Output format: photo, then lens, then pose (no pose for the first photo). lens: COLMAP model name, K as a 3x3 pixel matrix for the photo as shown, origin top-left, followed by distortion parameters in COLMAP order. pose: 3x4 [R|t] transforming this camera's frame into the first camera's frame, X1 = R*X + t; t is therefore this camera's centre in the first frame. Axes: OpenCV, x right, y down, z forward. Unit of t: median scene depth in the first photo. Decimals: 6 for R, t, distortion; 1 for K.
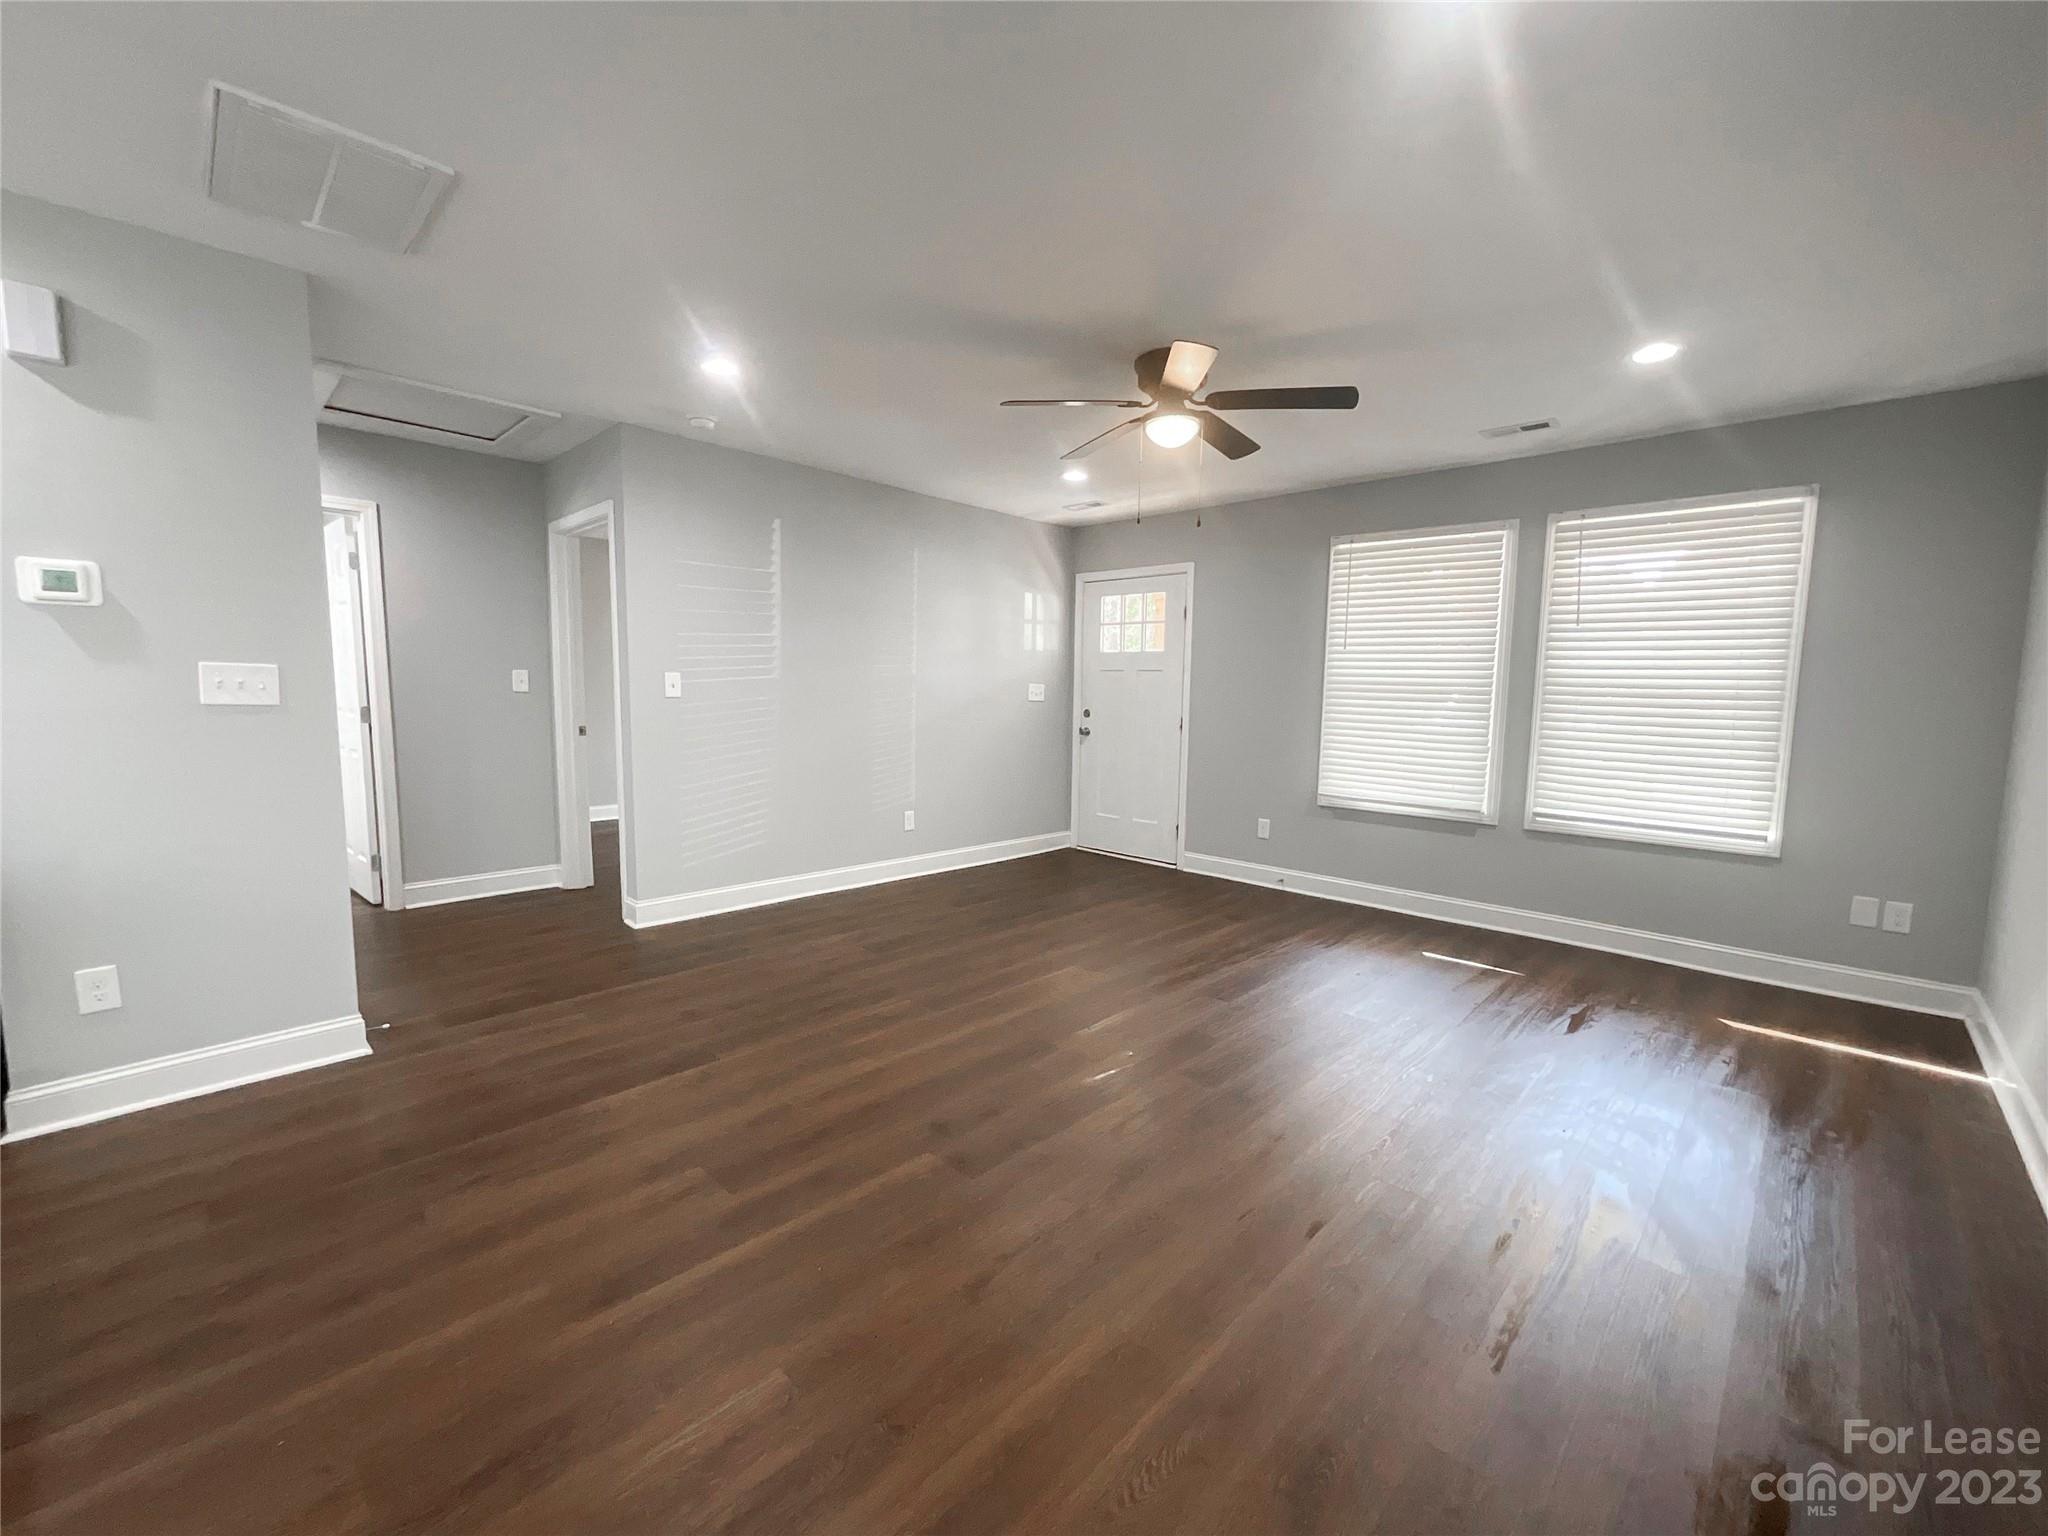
lens RADIAL K [[829.1, 0, 1023.4], [0, 829.1, 774.8], [0, 0, 1]] dist [-0.003063, 0.000558]
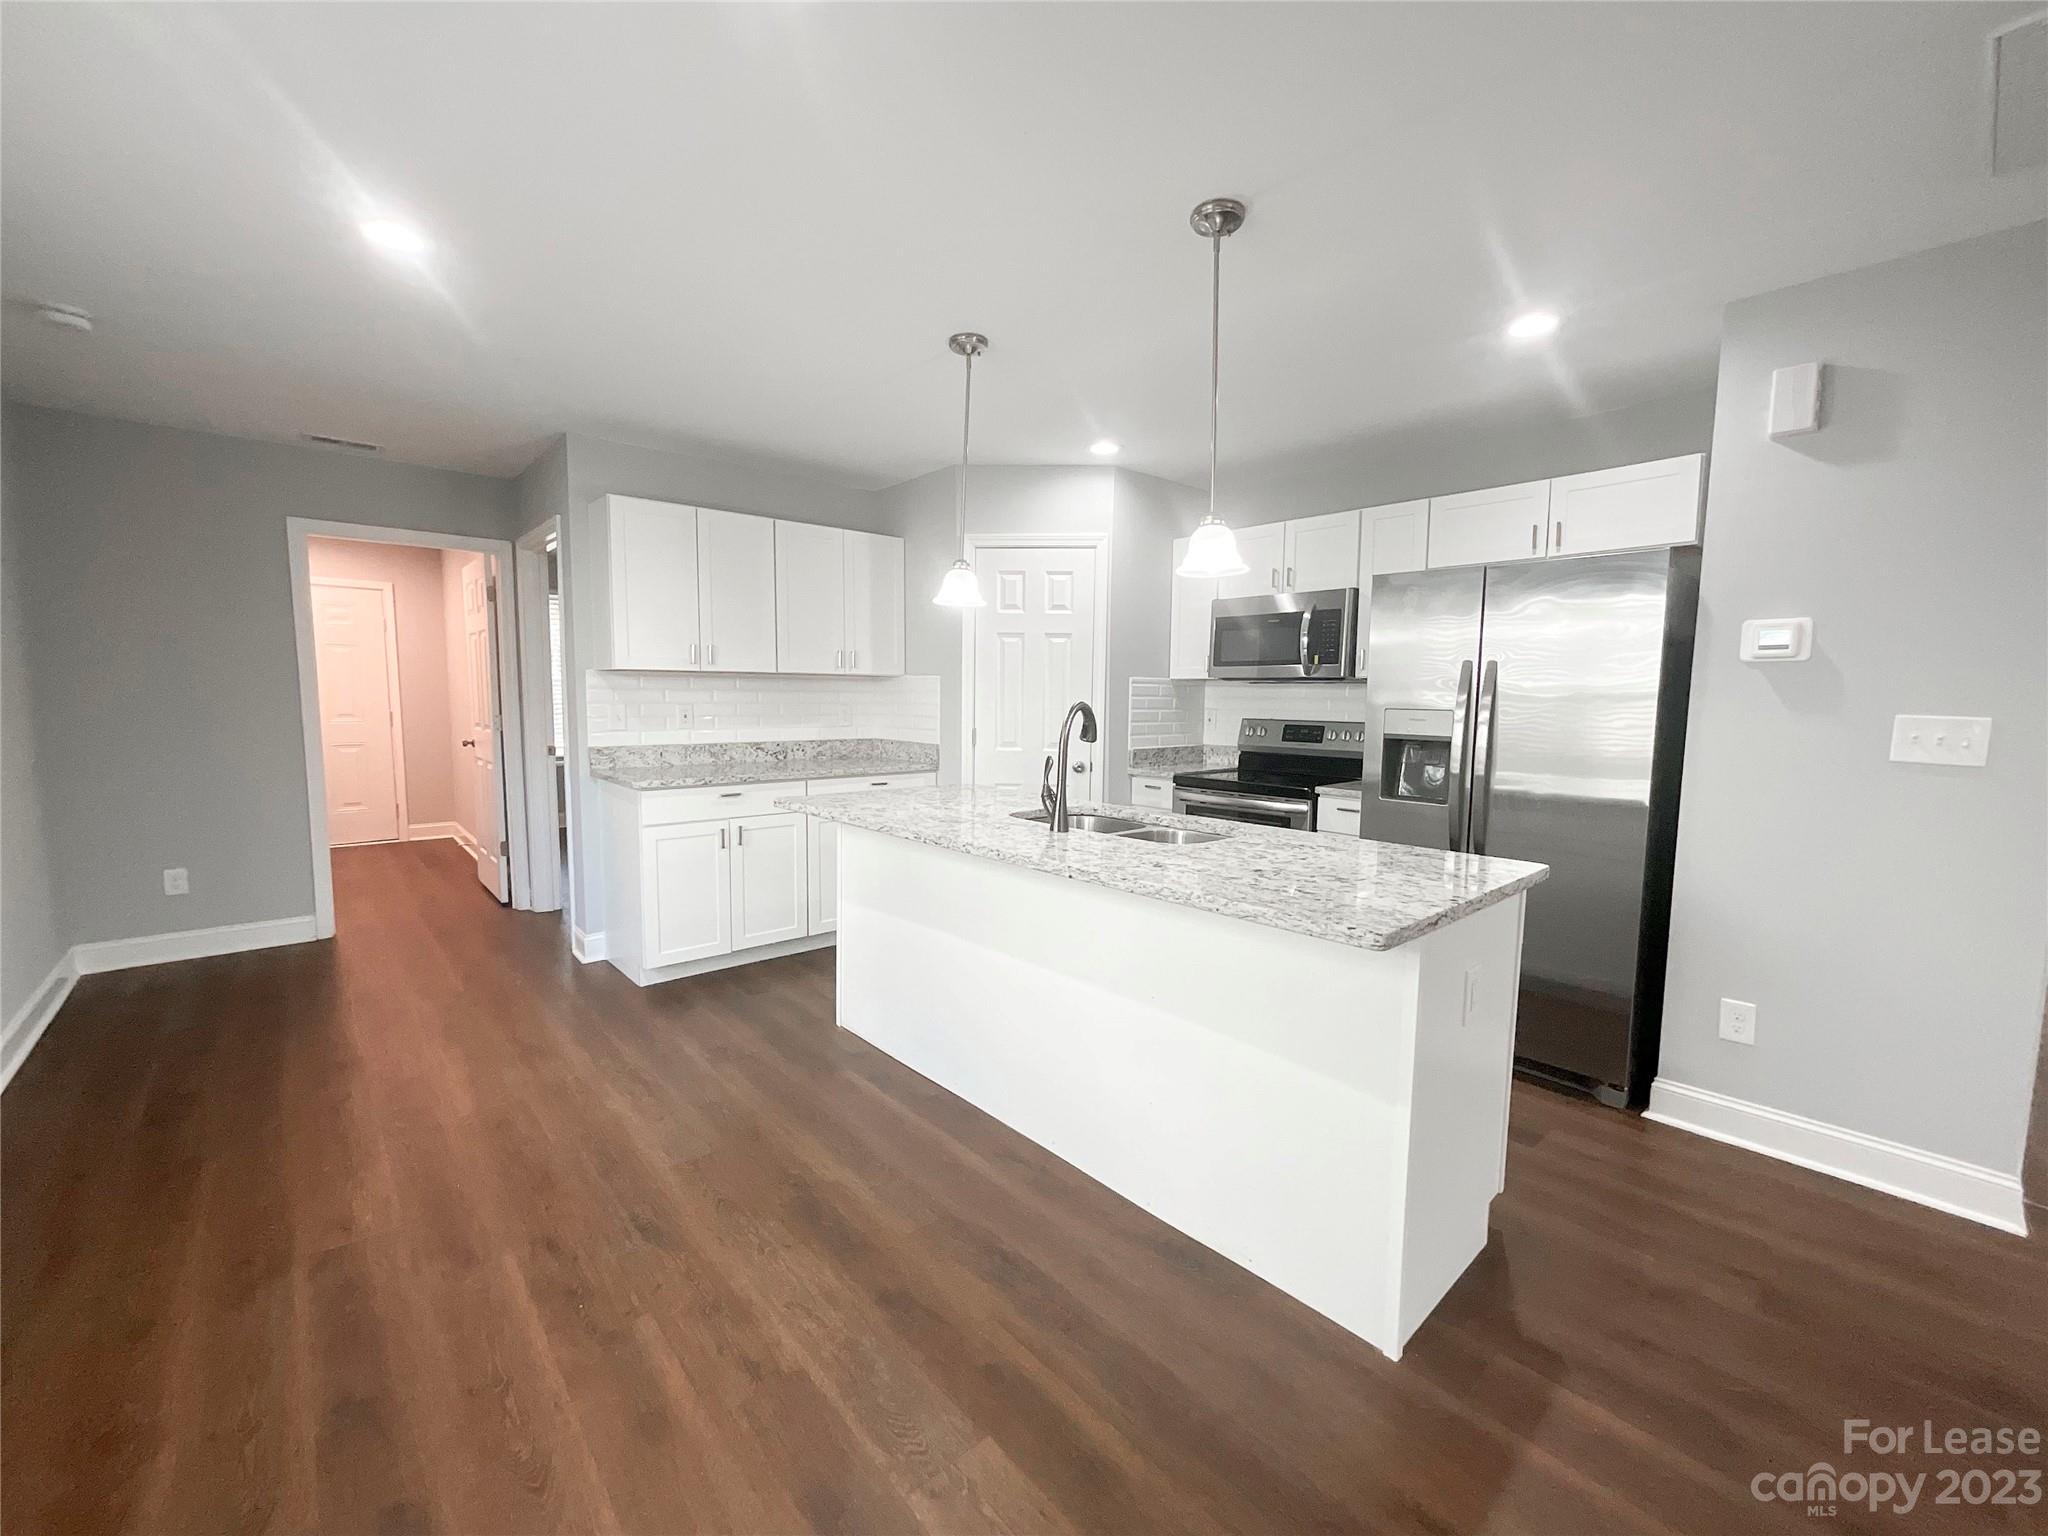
lens RADIAL K [[829.1, 0, 1029.1], [0, 829.1, 774.4], [0, 0, 1]] dist [-0.003063, 0.000558]
pose [[-0.073298, 0.079073, -0.994170, -0.011684], [-0.120011, 0.988909, 0.087503, -0.019601], [0.990063, 0.125725, -0.062996, 0.066504]]
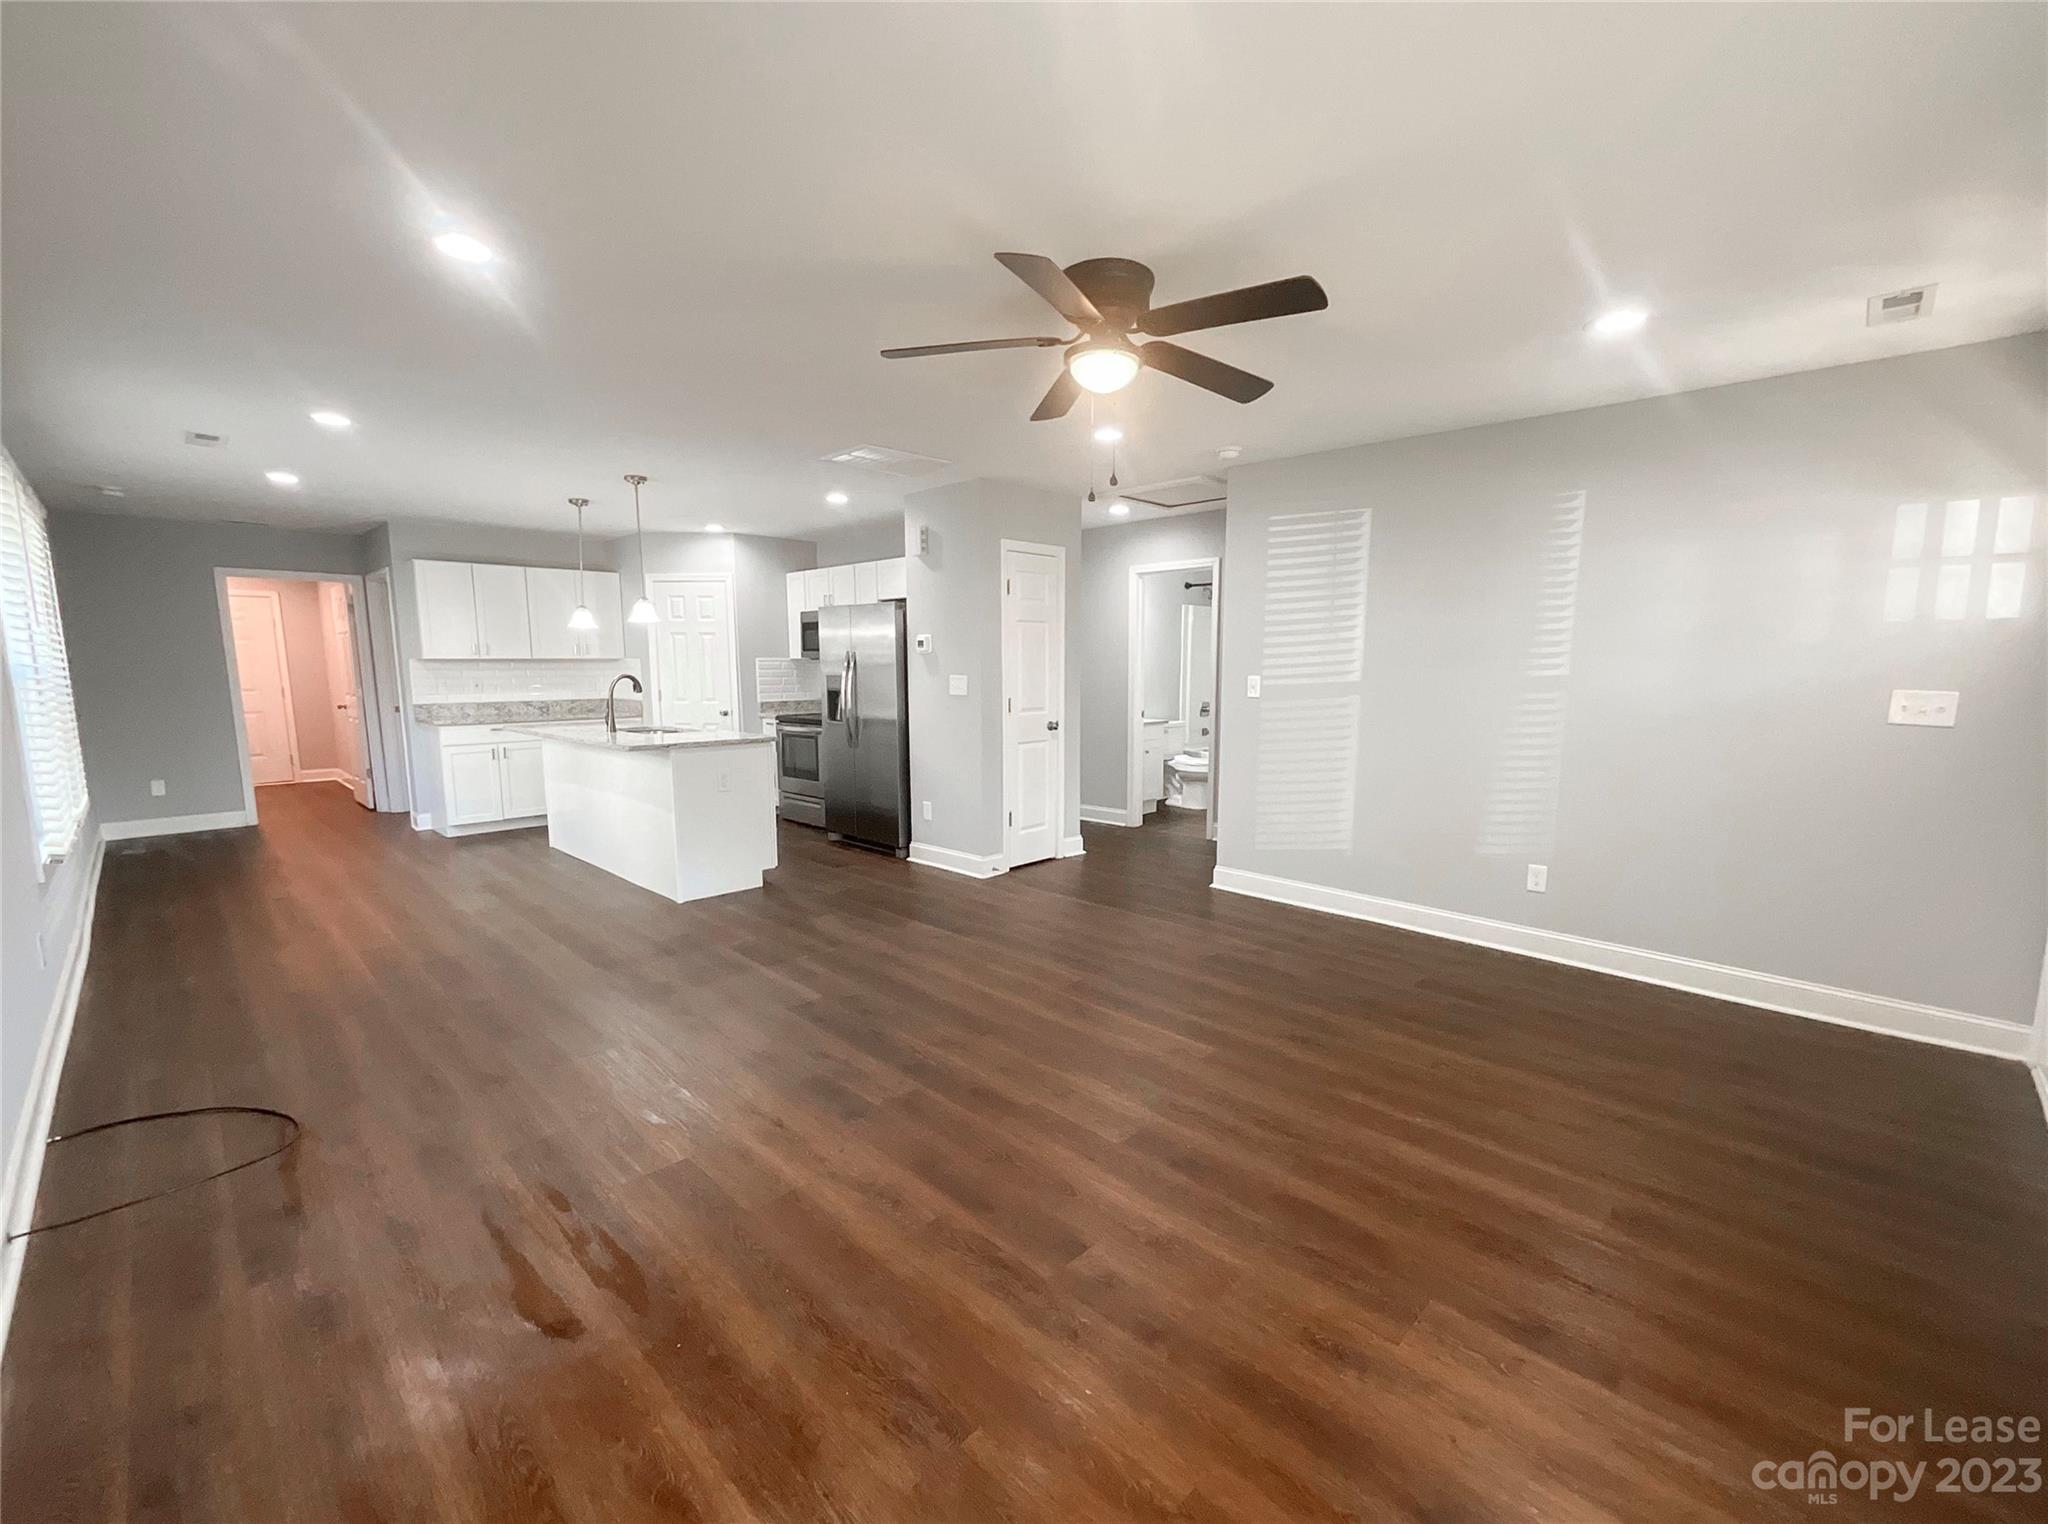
lens RADIAL K [[829.1, 0, 1023.1], [0, 829.1, 780.9], [0, 0, 1]] dist [-0.003063, 0.000558]
pose [[0.007048, 0.123206, -0.992356, 0.647983], [-0.107024, 0.986774, 0.121753, -0.077913], [0.994231, 0.105347, 0.020141, 0.618770]]
